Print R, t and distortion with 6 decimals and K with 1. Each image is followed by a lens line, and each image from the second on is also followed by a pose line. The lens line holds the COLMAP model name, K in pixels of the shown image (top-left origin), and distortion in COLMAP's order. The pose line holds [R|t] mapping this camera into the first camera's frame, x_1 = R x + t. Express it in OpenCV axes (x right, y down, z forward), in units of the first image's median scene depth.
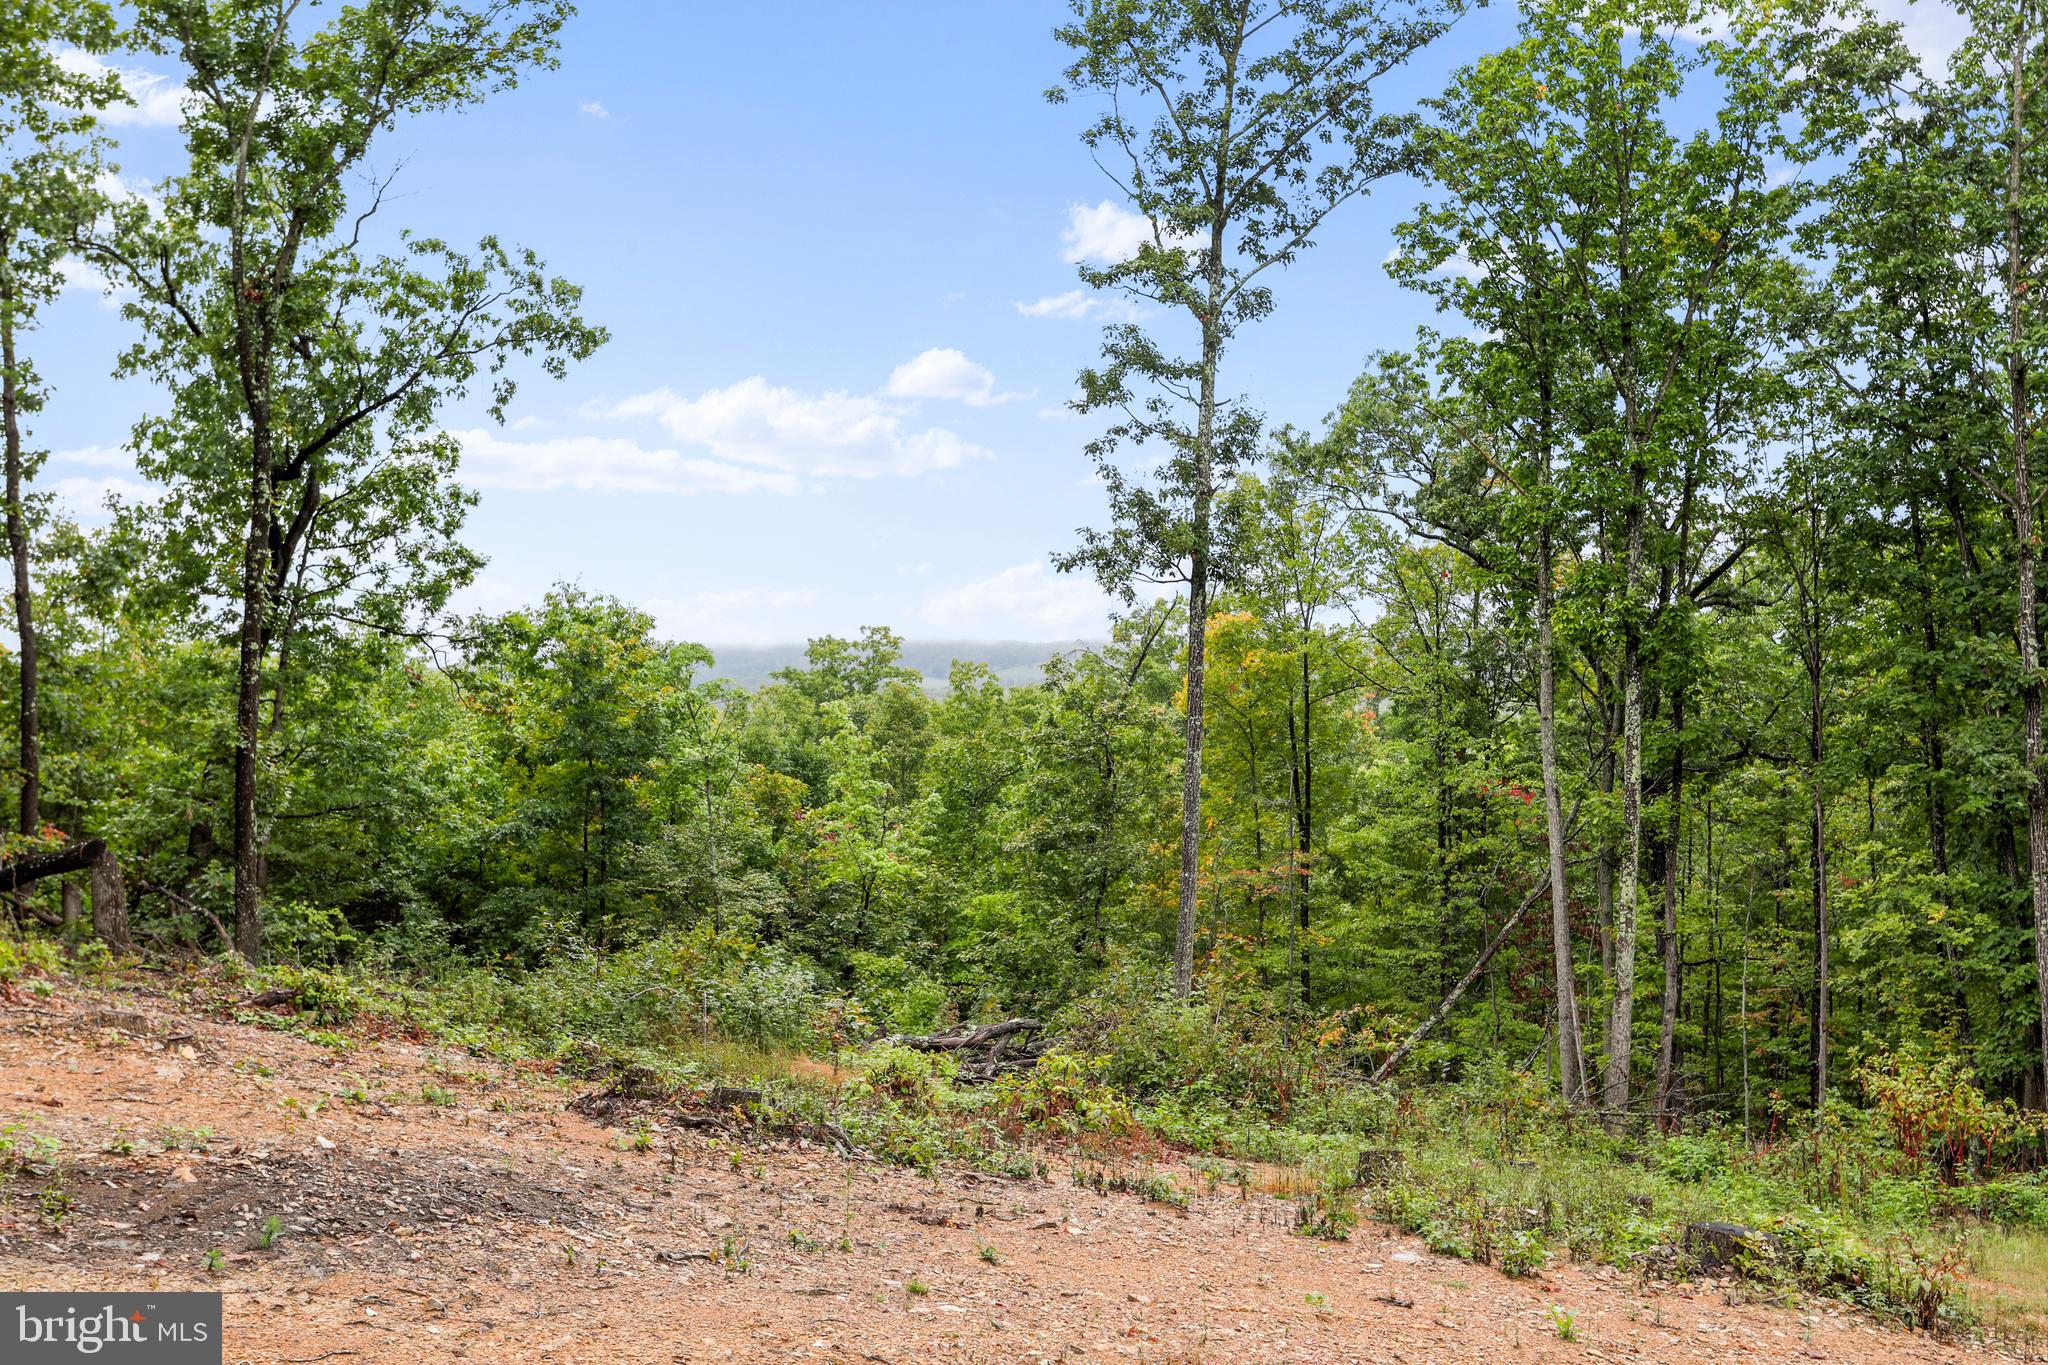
lens RADIAL K [[2289.1, 0, 1016.1], [0, 2289.1, 661.2], [0, 0, 1]] dist [0.066186, 0.000000]
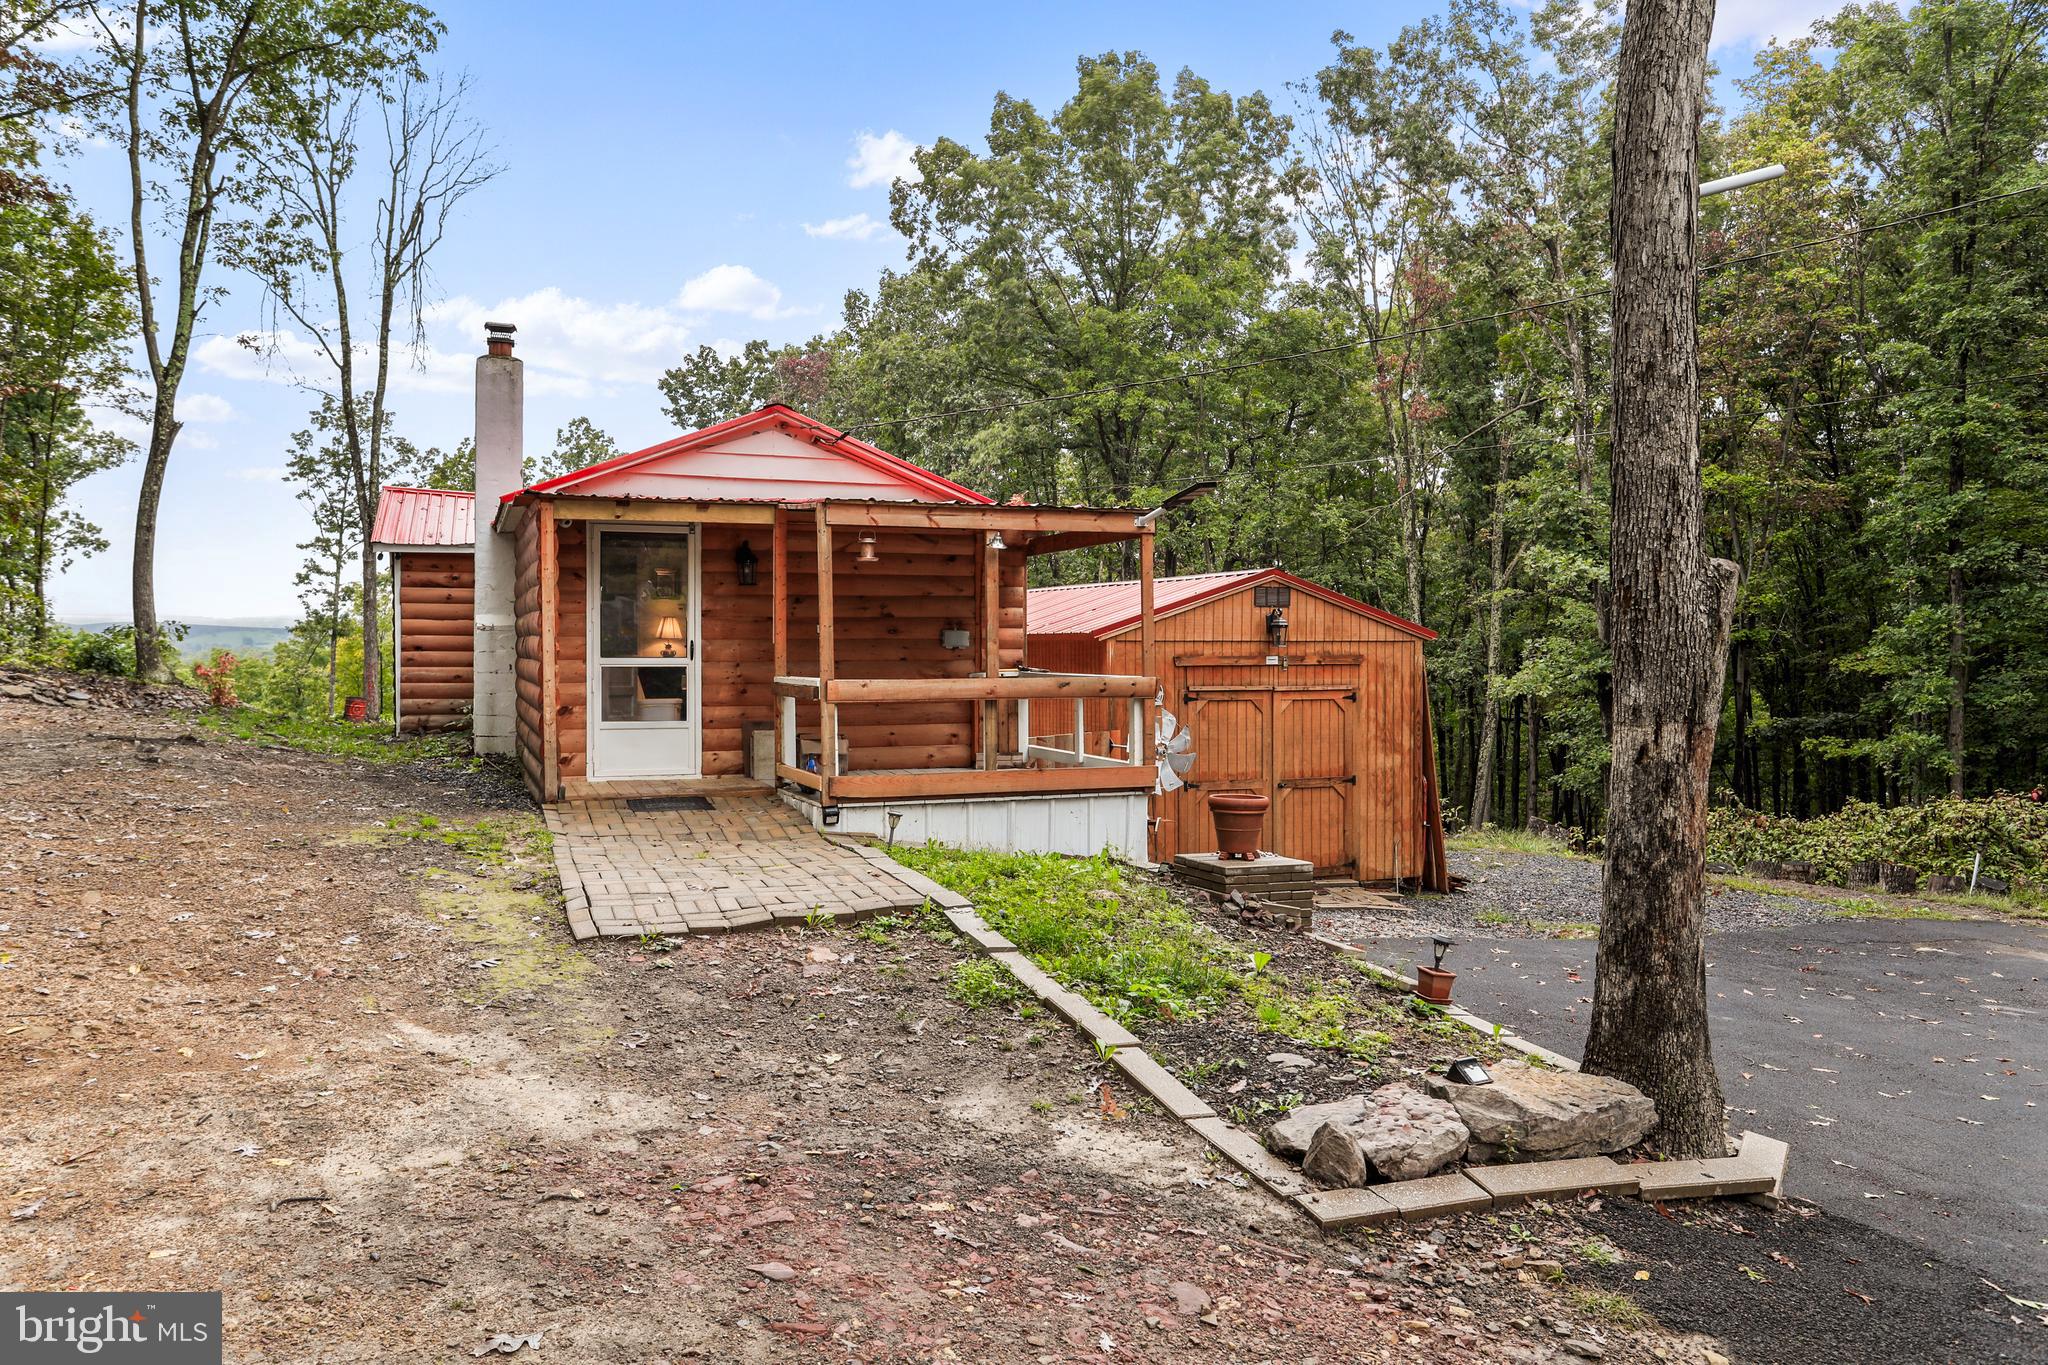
lens RADIAL K [[1402.5, 0, 1025.4], [0, 1402.5, 644.5], [0, 0, 1]] dist [-0.018026, 0.006904]
pose [[0.862021, 0.005848, 0.506838, -0.086854], [-0.009057, 0.999952, 0.003868, -0.039299], [-0.506791, -0.007925, 0.862032, -1.304431]]
